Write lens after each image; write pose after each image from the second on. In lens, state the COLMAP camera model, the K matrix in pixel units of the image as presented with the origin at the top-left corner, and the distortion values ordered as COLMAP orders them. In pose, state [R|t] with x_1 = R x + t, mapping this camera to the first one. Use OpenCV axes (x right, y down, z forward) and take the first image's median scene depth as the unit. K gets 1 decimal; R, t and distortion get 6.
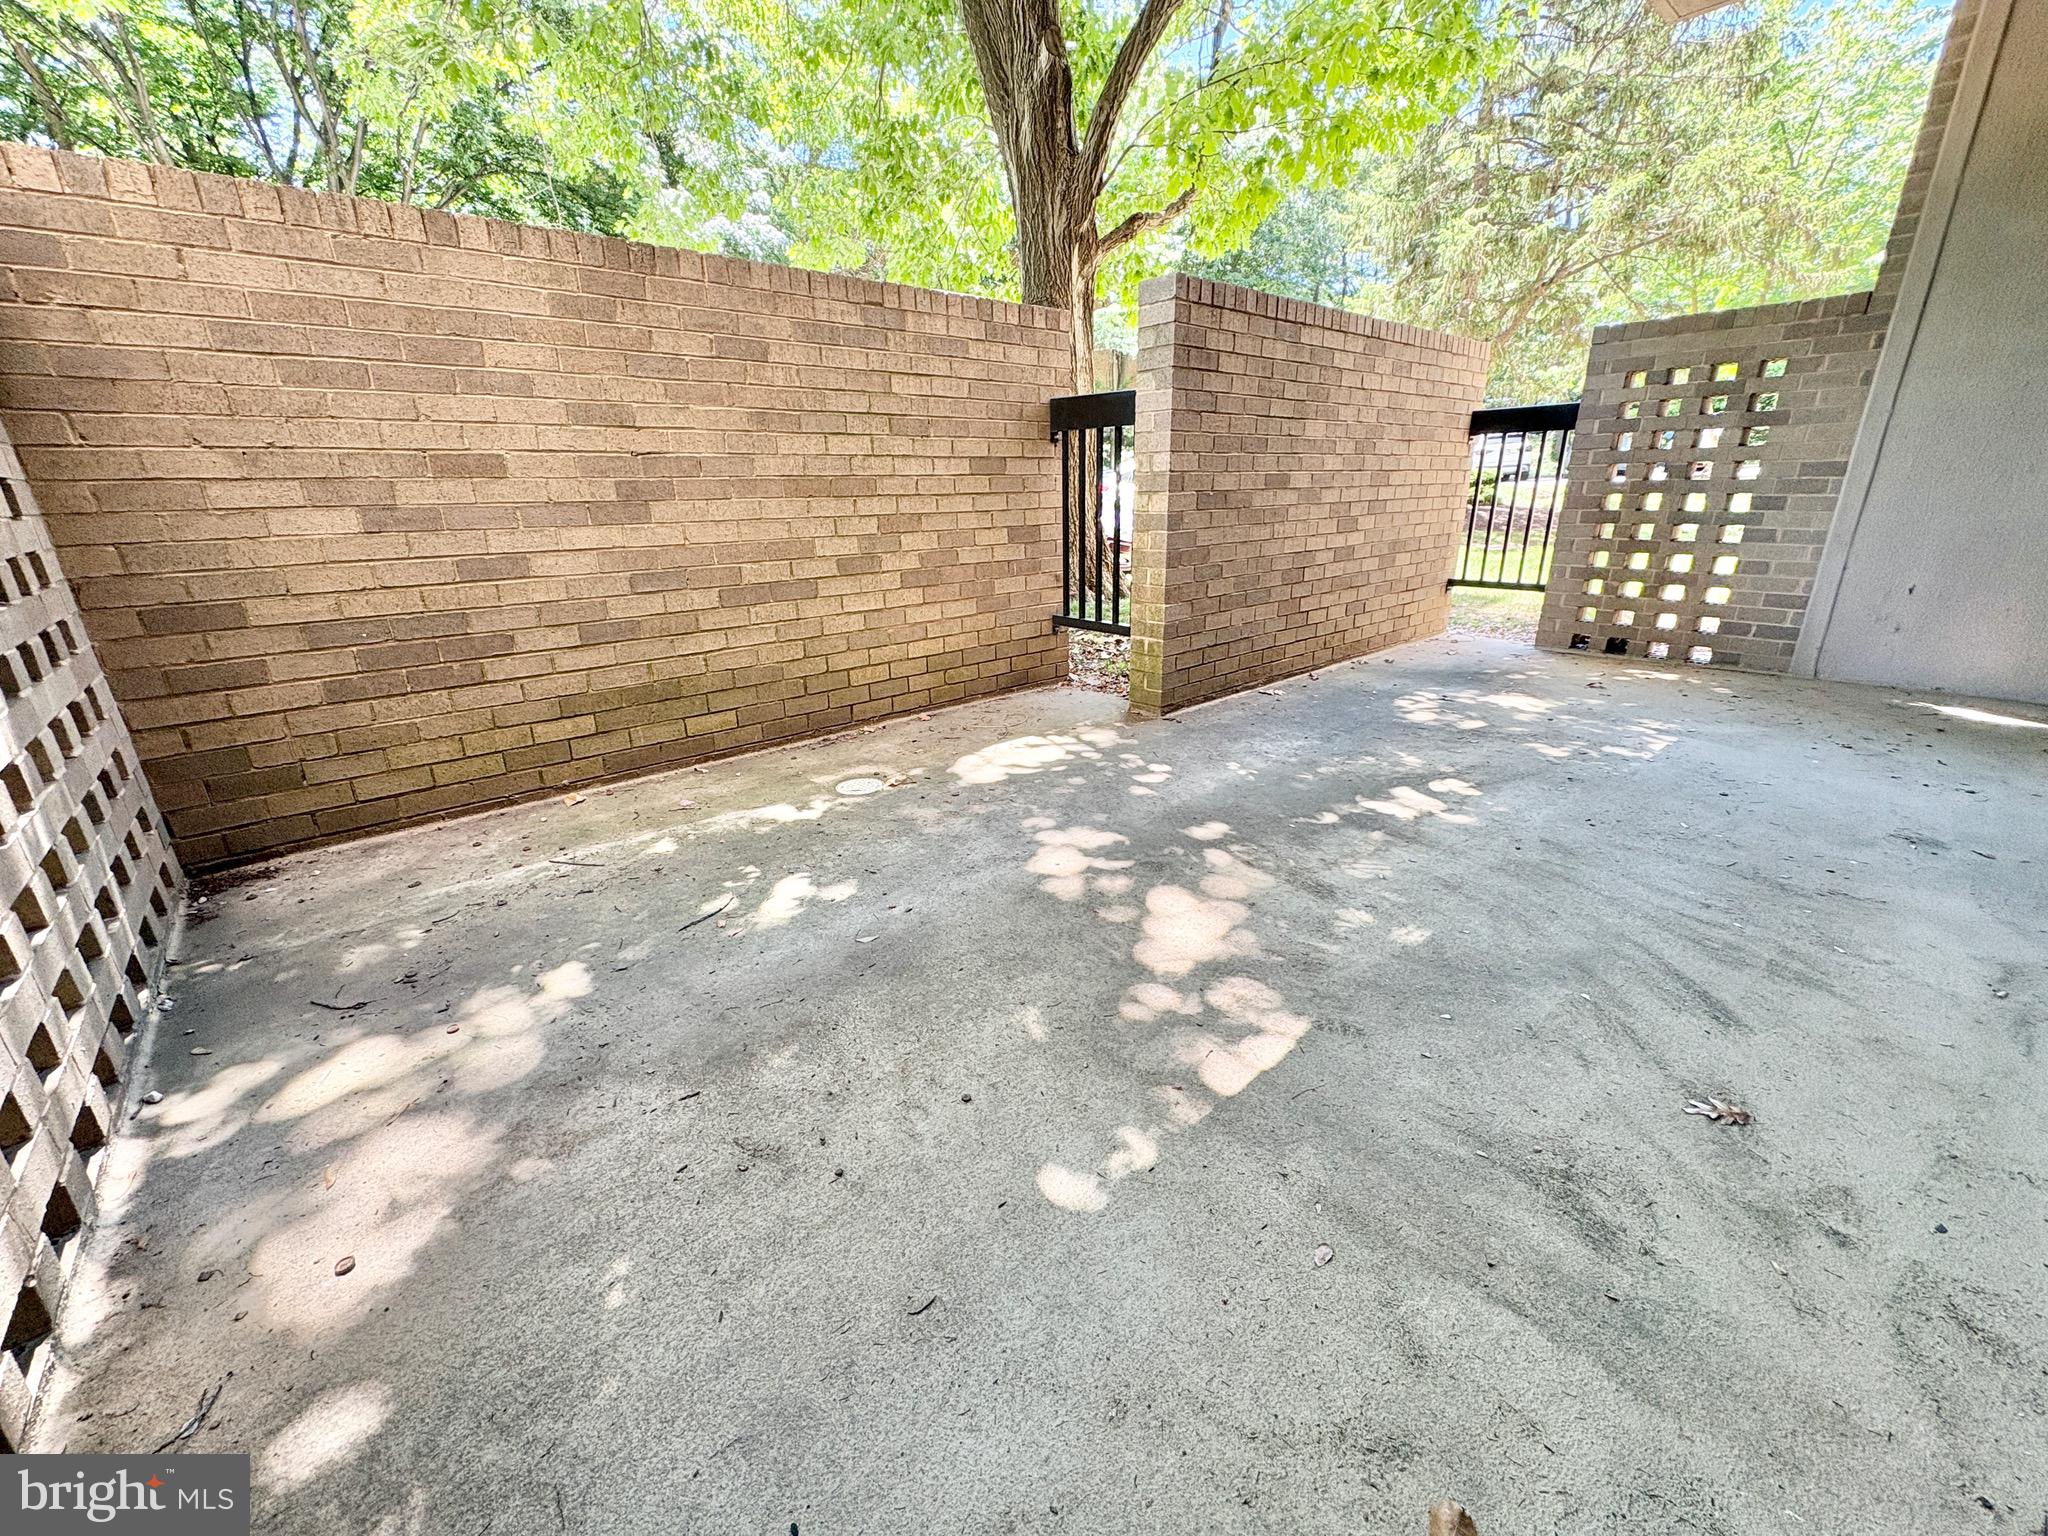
lens RADIAL K [[810.5, 0, 1024.1], [0, 810.5, 766.8], [0, 0, 1]] dist [-0.000264, 0.000436]
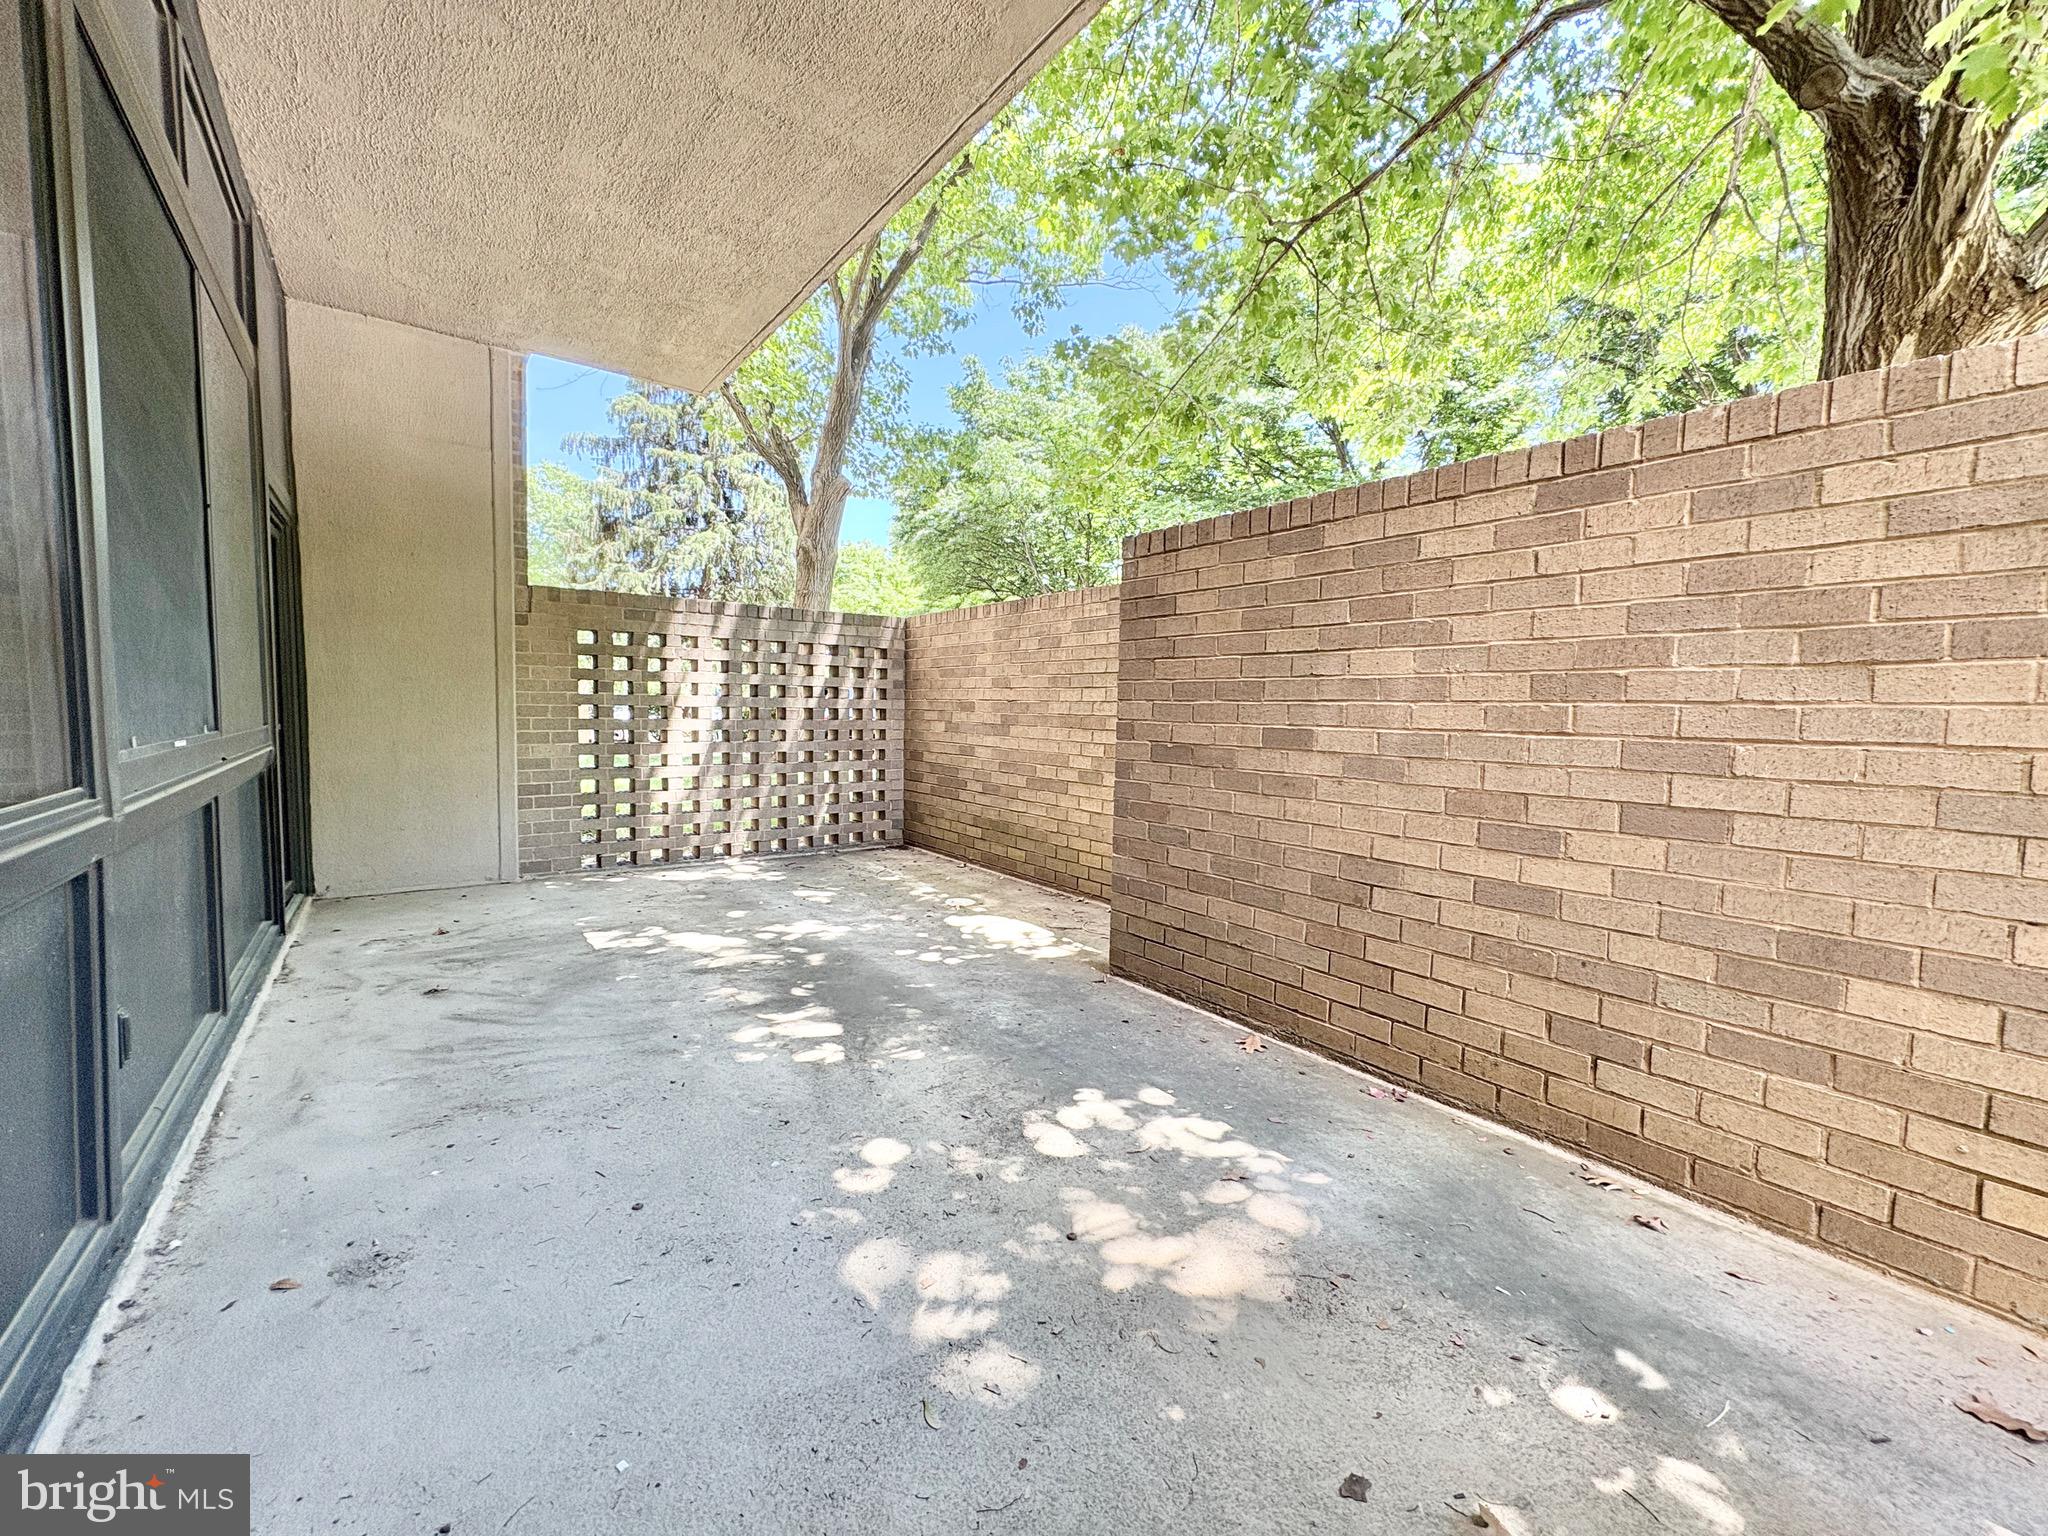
lens RADIAL K [[810.5, 0, 1024.1], [0, 810.5, 766.8], [0, 0, 1]] dist [-0.000264, 0.000436]
pose [[-0.067439, 0.086421, -0.993974, 1.083304], [-0.347047, 0.931999, 0.104579, -0.348372], [0.935420, 0.352008, -0.032861, 0.882638]]
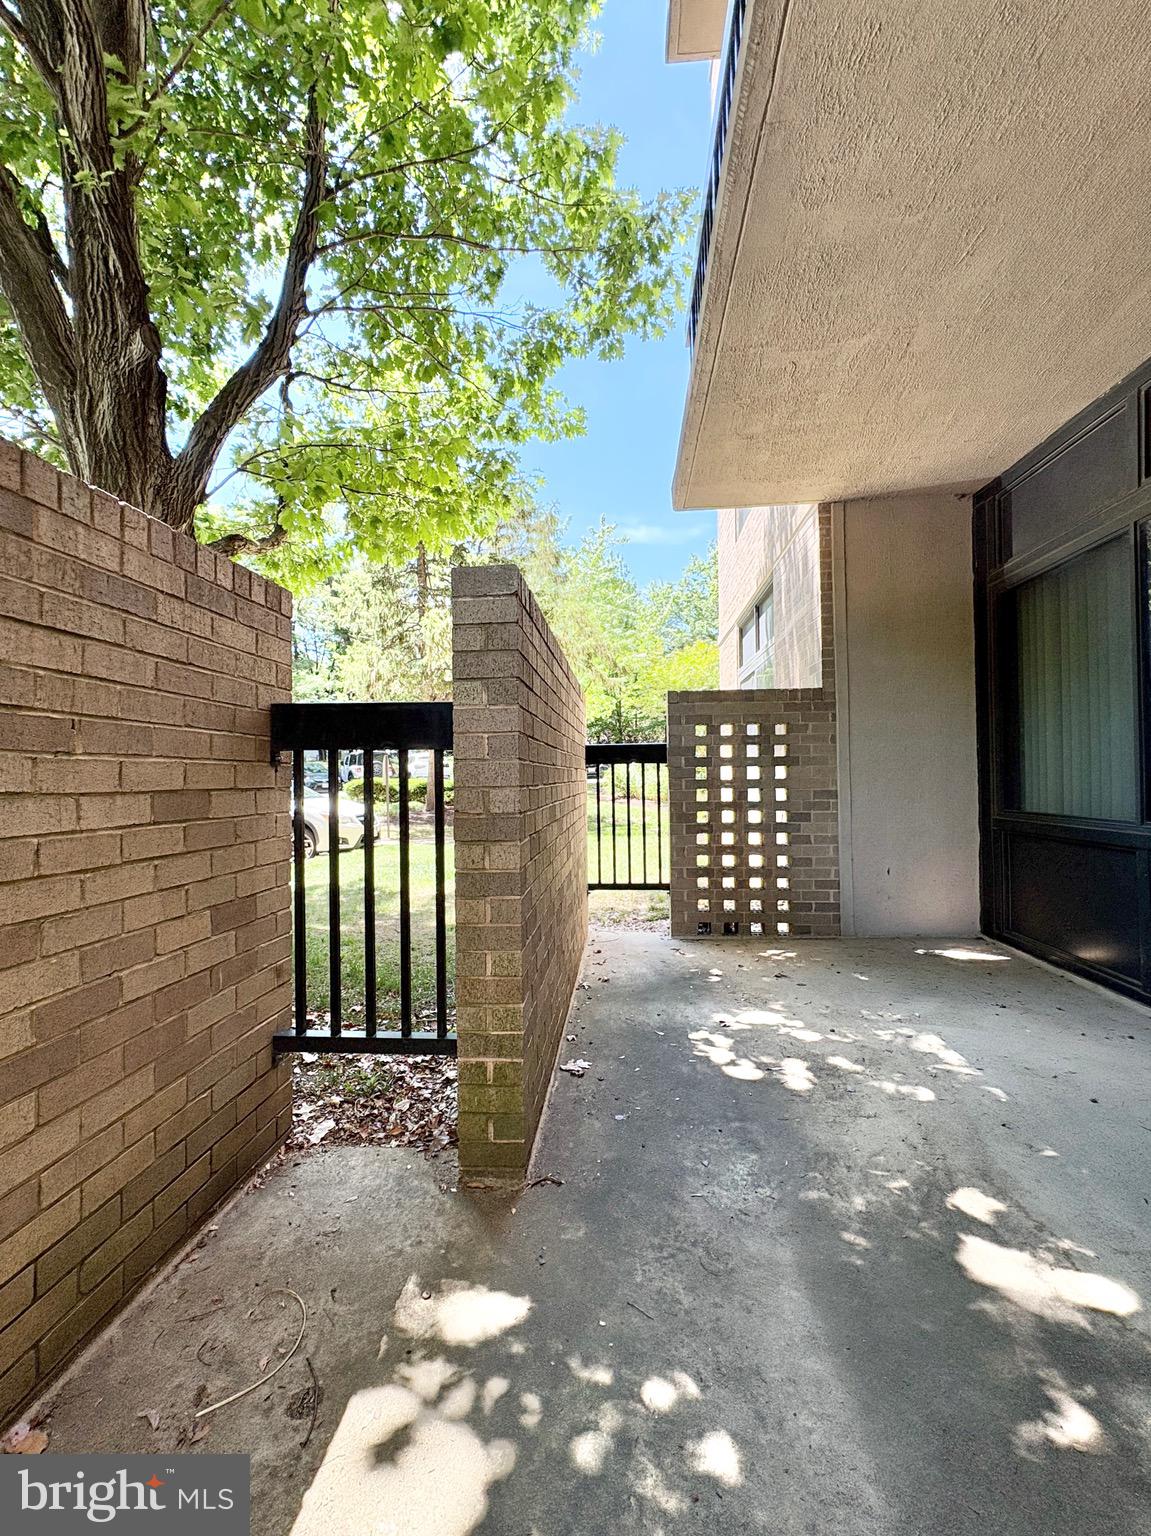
lens RADIAL K [[646.9, 0, 573.6], [0, 646.9, 766.8], [0, 0, 1]] dist [0.000203, 0.000246]
pose [[0.718522, 0.020984, 0.695188, -0.162333], [0.228129, 0.937135, -0.264073, -0.227473], [-0.657027, 0.348335, 0.668565, 0.543940]]
